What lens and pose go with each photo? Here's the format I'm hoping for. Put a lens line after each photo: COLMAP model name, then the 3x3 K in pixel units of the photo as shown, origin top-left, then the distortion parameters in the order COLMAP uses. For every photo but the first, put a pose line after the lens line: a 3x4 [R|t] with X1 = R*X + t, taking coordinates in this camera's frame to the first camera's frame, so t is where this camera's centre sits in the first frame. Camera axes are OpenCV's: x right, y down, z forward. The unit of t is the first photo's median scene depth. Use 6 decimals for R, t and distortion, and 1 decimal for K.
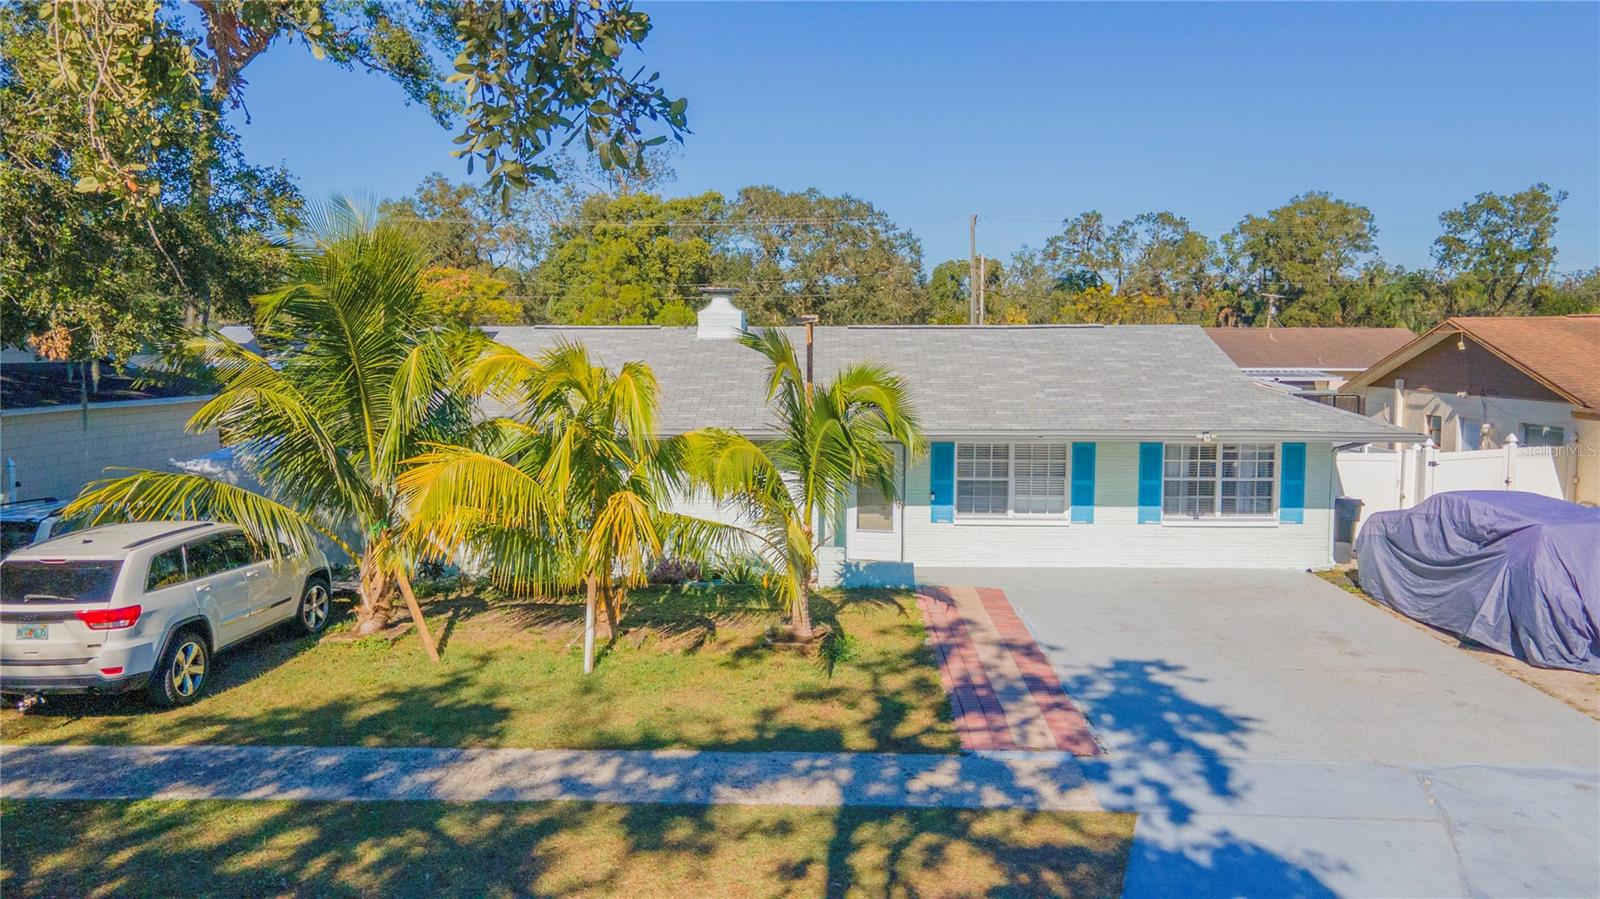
lens RADIAL K [[1137.0, 0, 798.6], [0, 1137.0, 448.4], [0, 0, 1]] dist [0.048865, 0.012639]
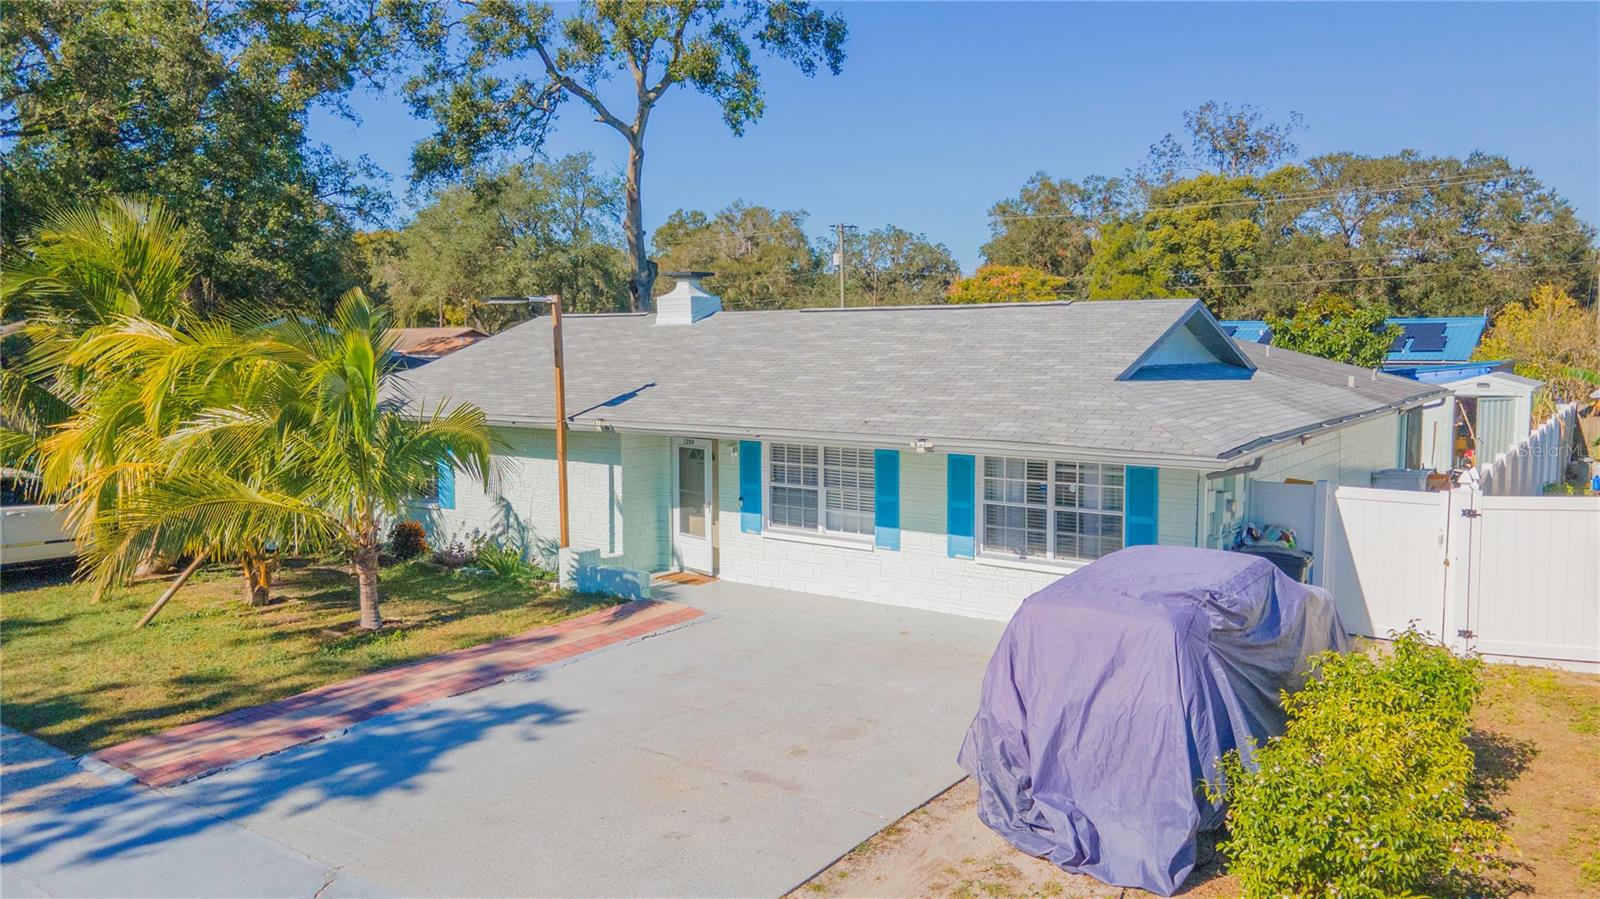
lens RADIAL K [[1137.0, 0, 798.2], [0, 1137.0, 453.7], [0, 0, 1]] dist [0.048865, 0.012639]
pose [[0.831003, 0.053311, -0.553707, 0.641807], [-0.049950, 0.998527, 0.021174, -0.015475], [0.554021, 0.010062, 0.832442, 0.300750]]
